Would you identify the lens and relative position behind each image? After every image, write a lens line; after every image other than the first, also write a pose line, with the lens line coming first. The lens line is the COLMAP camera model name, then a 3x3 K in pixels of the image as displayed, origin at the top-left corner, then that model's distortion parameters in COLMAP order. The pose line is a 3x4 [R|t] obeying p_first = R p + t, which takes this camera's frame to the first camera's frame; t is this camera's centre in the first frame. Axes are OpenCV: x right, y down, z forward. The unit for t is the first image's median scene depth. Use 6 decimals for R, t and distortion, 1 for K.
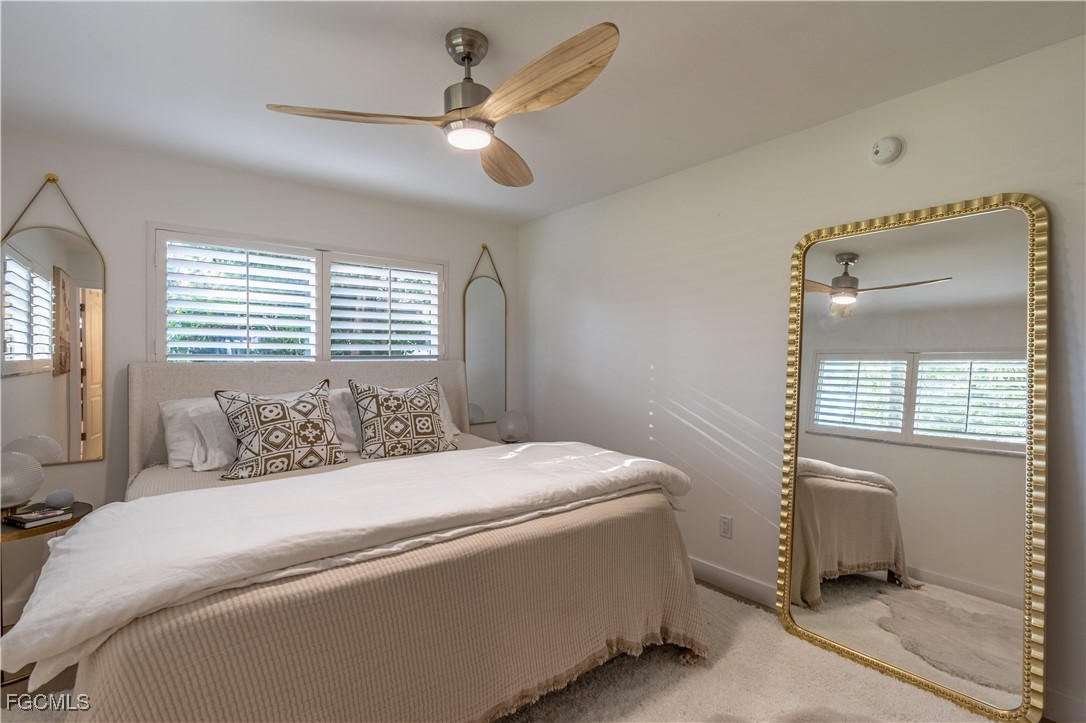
lens RADIAL K [[494.5, 0, 542.8], [0, 494.5, 353.2], [0, 0, 1]] dist [-0.010111, 0.004757]
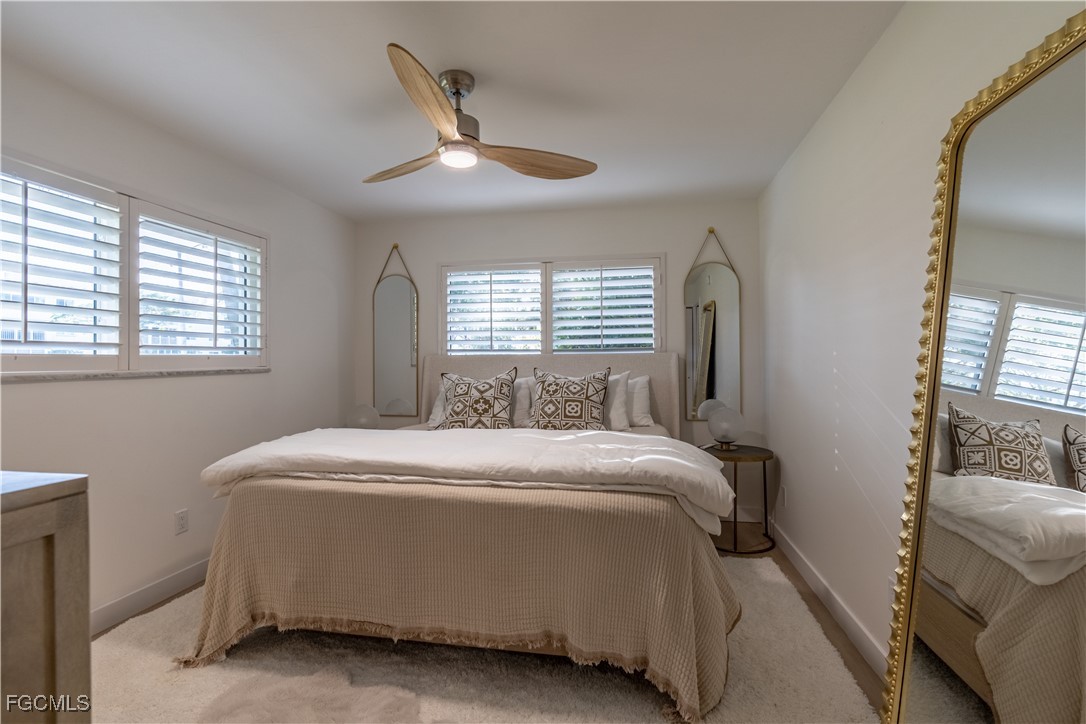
lens RADIAL K [[495.5, 0, 556.1], [0, 495.5, 359.7], [0, 0, 1]] dist [-0.003600, 0.000317]
pose [[0.669826, -0.006642, -0.742488, 0.625219], [0.010688, 0.999943, 0.000697, 0.038848], [0.742441, -0.008403, 0.669859, 0.268102]]
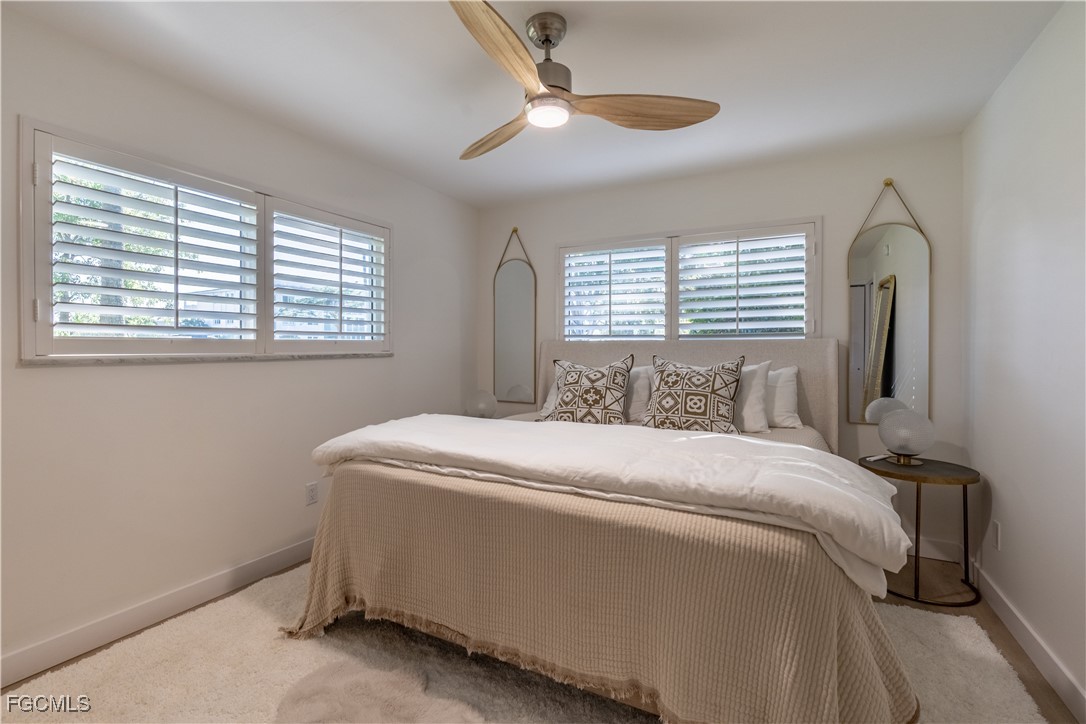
lens RADIAL K [[494.5, 0, 542.8], [0, 494.5, 353.7], [0, 0, 1]] dist [-0.010111, 0.004757]
pose [[0.406942, 0.009840, -0.913401, 0.563724], [0.004710, 0.999906, 0.012870, 0.040540], [0.913442, -0.009540, 0.406857, 0.402135]]
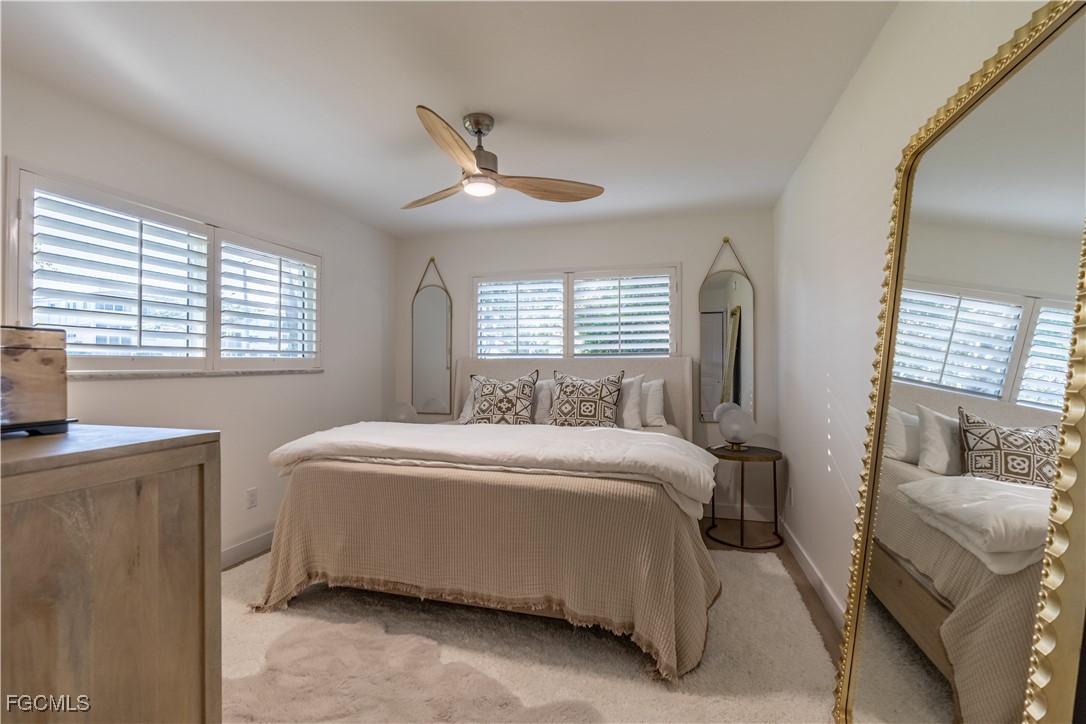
lens RADIAL K [[493.4, 0, 543.0], [0, 493.4, 362.0], [0, 0, 1]] dist [-0.004024, -0.000934]
pose [[0.589095, -0.005392, -0.808046, 0.746492], [0.005126, 0.999983, -0.002936, 0.039817], [0.808047, -0.002413, 0.589113, 0.240849]]
